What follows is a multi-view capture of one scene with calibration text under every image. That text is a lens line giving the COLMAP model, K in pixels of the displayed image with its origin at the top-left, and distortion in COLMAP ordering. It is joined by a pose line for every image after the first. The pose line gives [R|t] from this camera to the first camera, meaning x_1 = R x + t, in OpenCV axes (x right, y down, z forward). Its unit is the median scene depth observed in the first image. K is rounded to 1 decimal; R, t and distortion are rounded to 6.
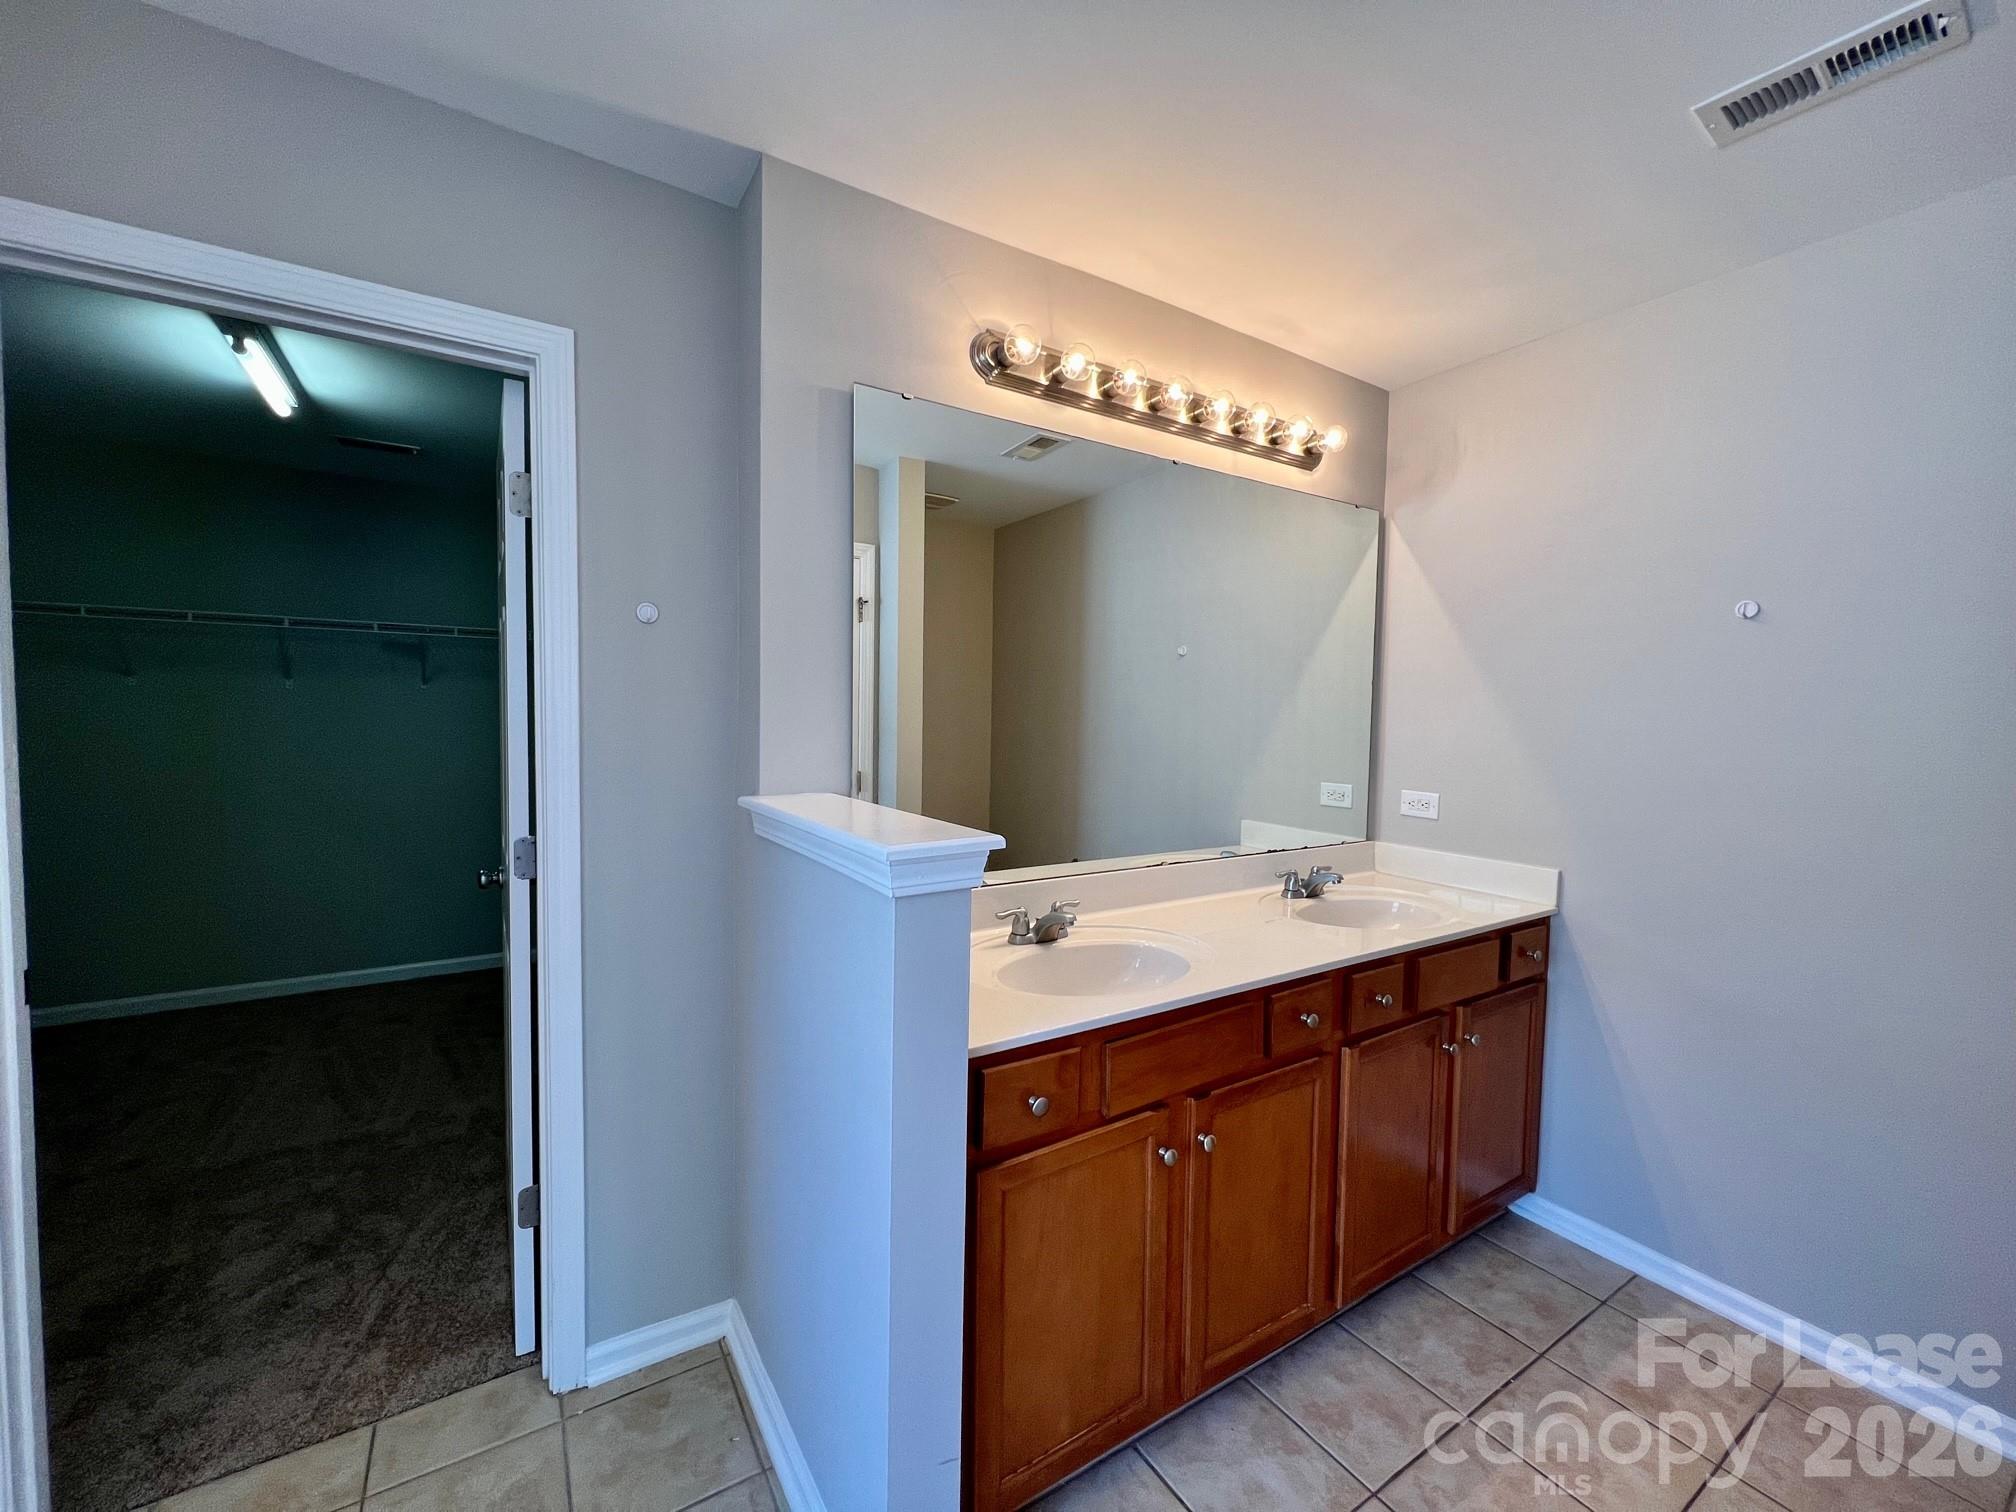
lens RADIAL K [[804.9, 0, 1007.6], [0, 804.9, 753.2], [0, 0, 1]] dist [-0.001939, -0.000058]
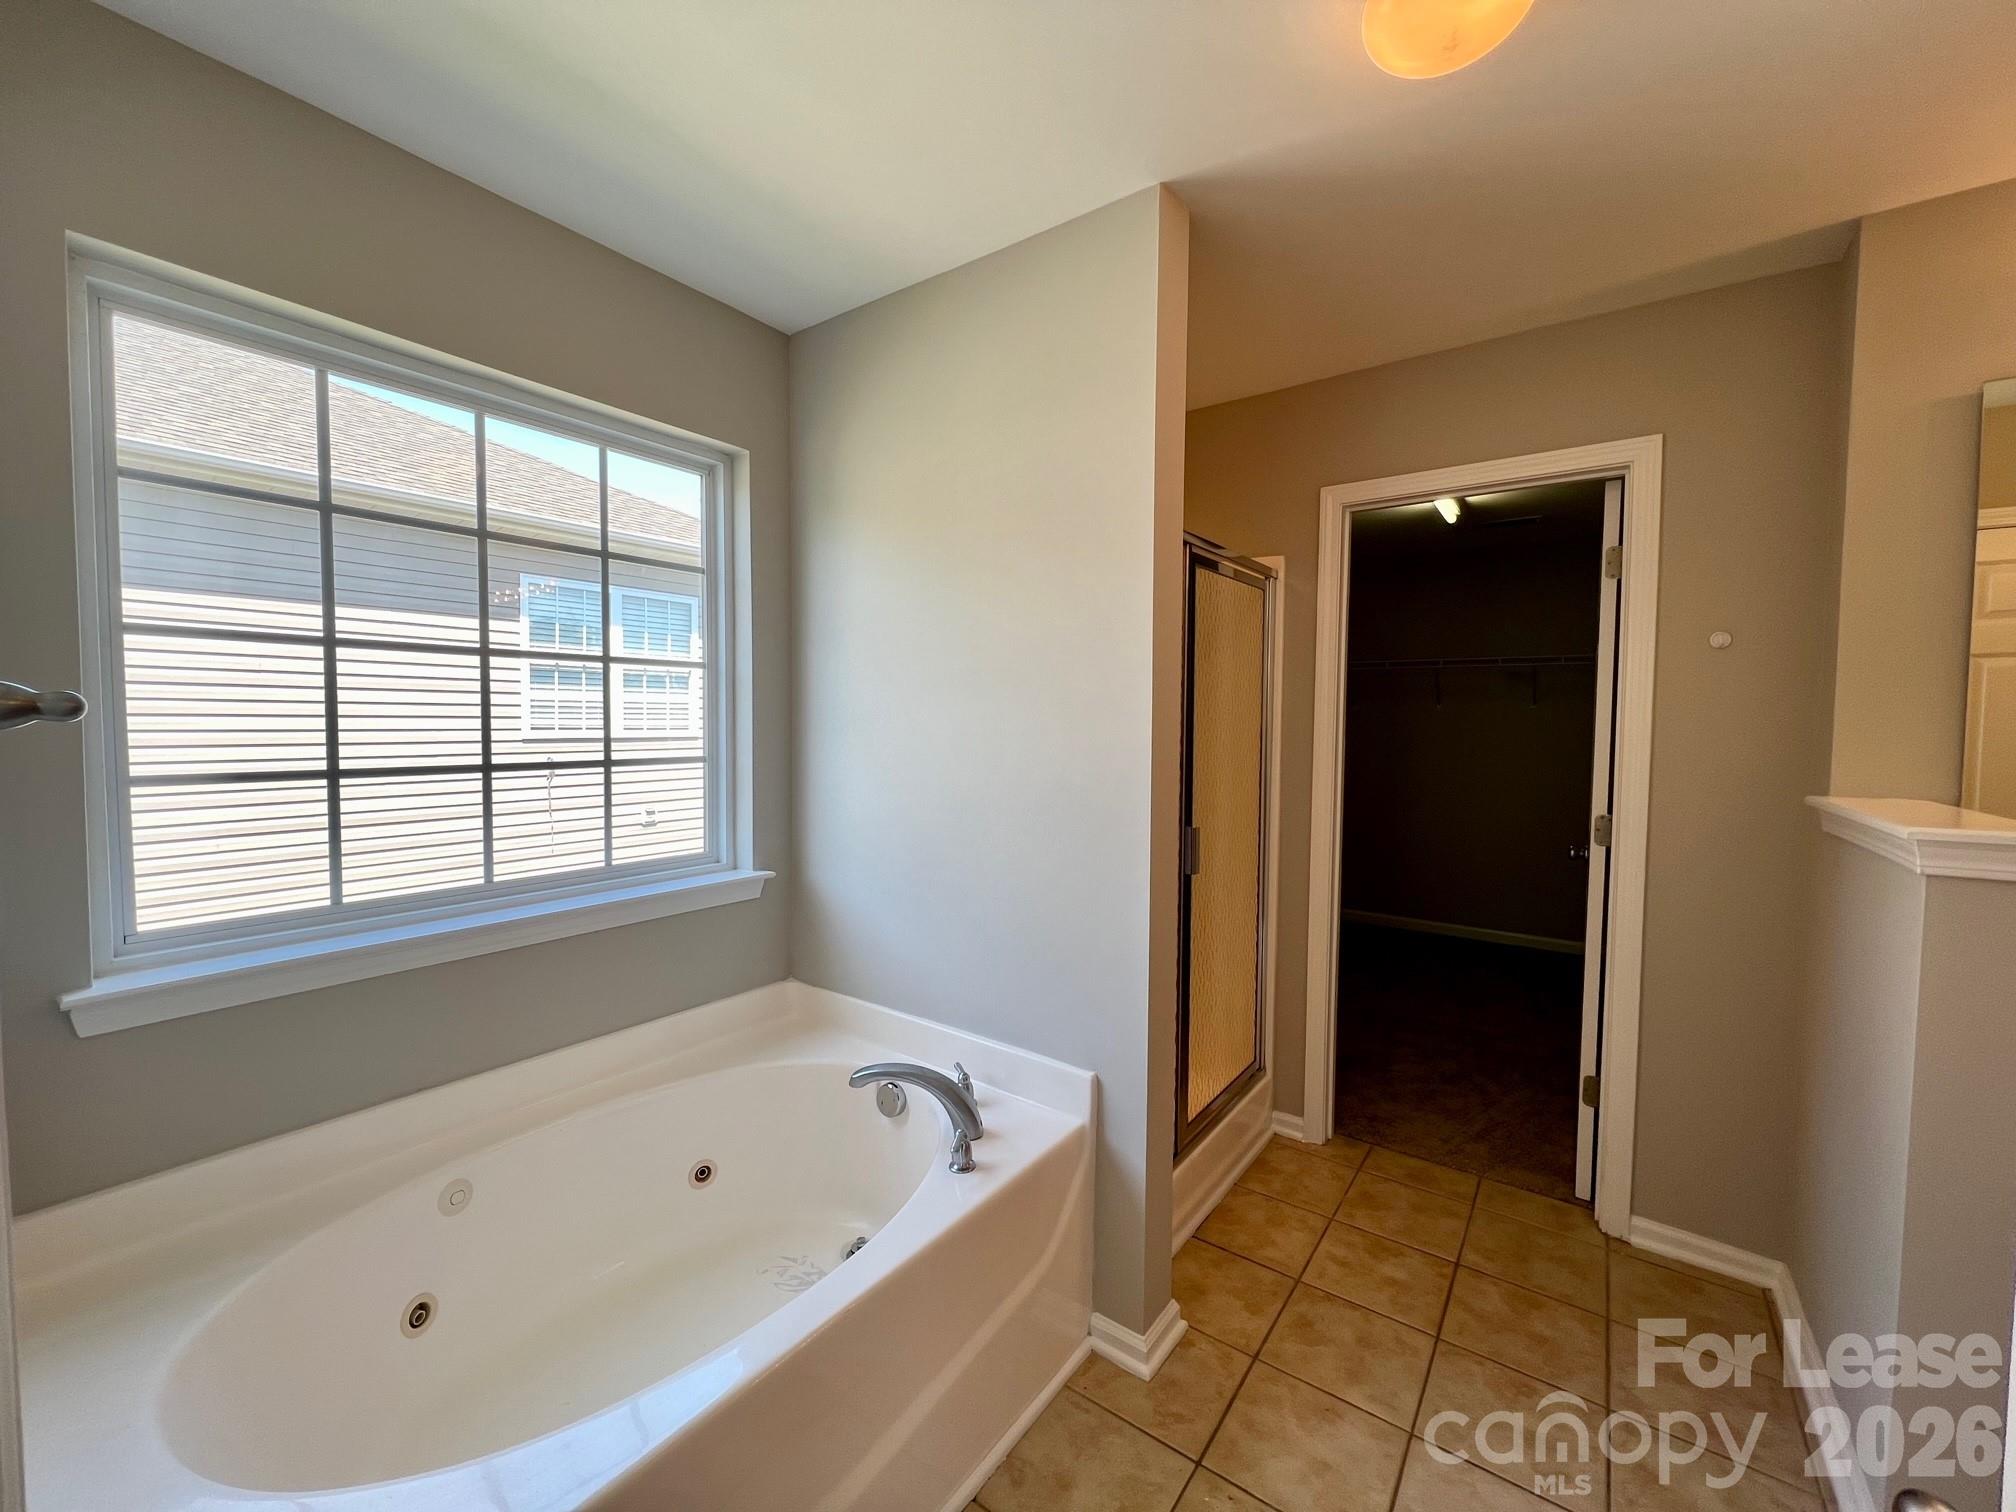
lens RADIAL K [[804.9, 0, 1007.6], [0, 804.9, 753.2], [0, 0, 1]] dist [-0.001939, -0.000058]
pose [[0.360178, 0.026165, -0.932517, 0.294236], [-0.049233, 0.998747, 0.009007, 0.037809], [0.931584, 0.042667, 0.361015, -0.423339]]
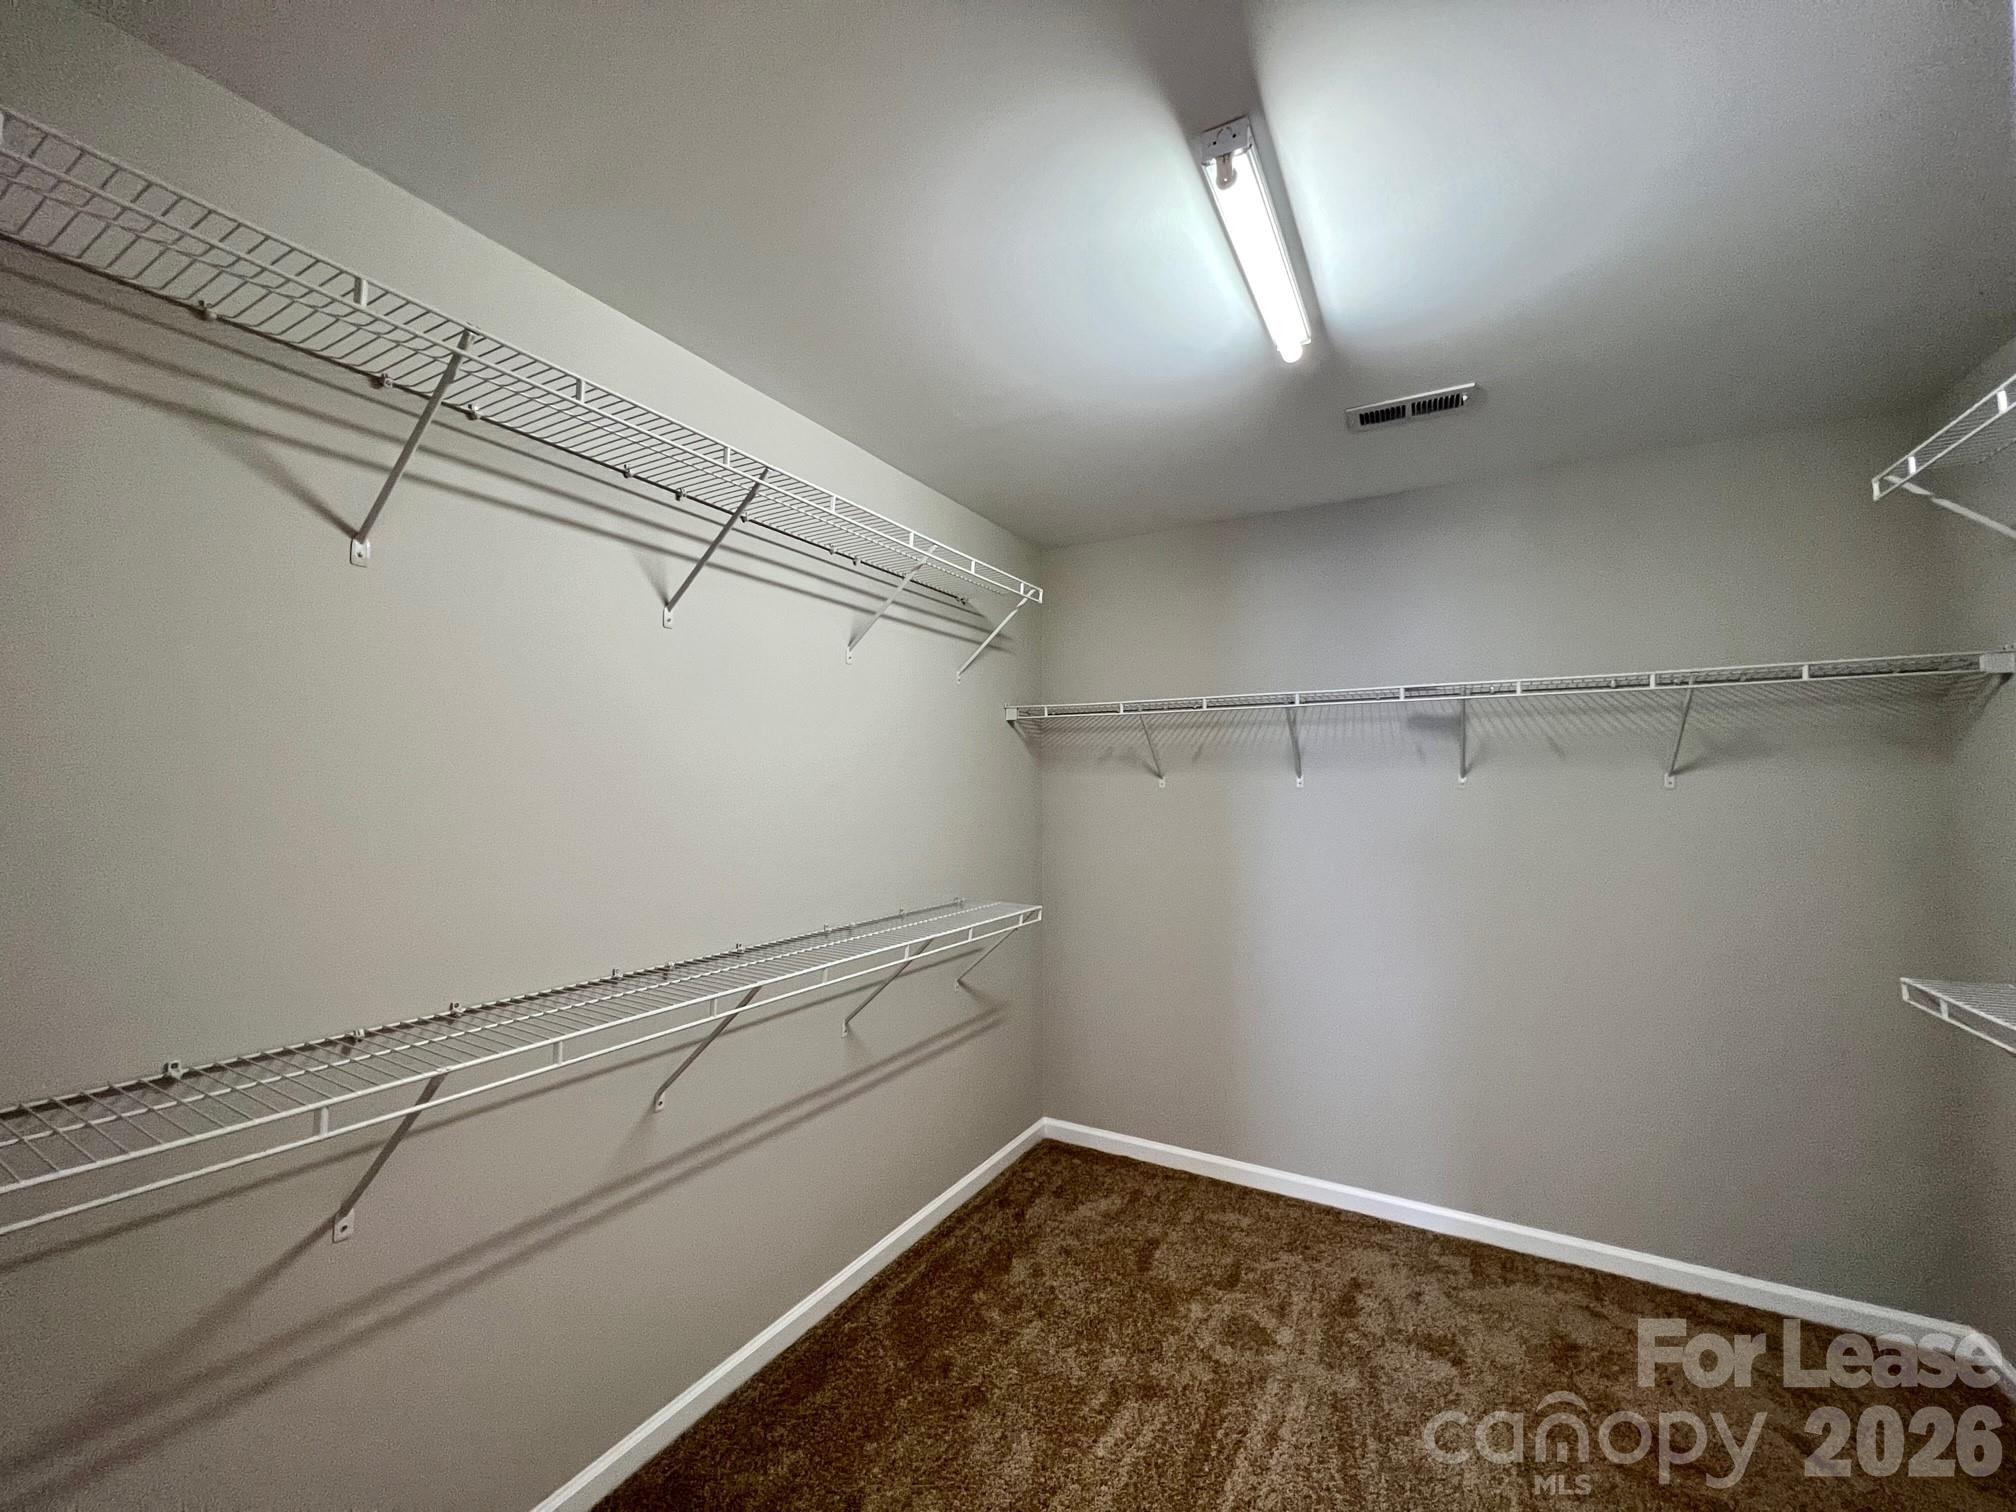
lens RADIAL K [[804.9, 0, 1007.6], [0, 804.9, 753.2], [0, 0, 1]] dist [-0.001939, -0.000058]
pose [[0.467839, -0.060196, -0.881761, -0.762479], [-0.039960, 0.995217, -0.089143, -0.072001], [0.882910, 0.076940, 0.463196, 0.869800]]
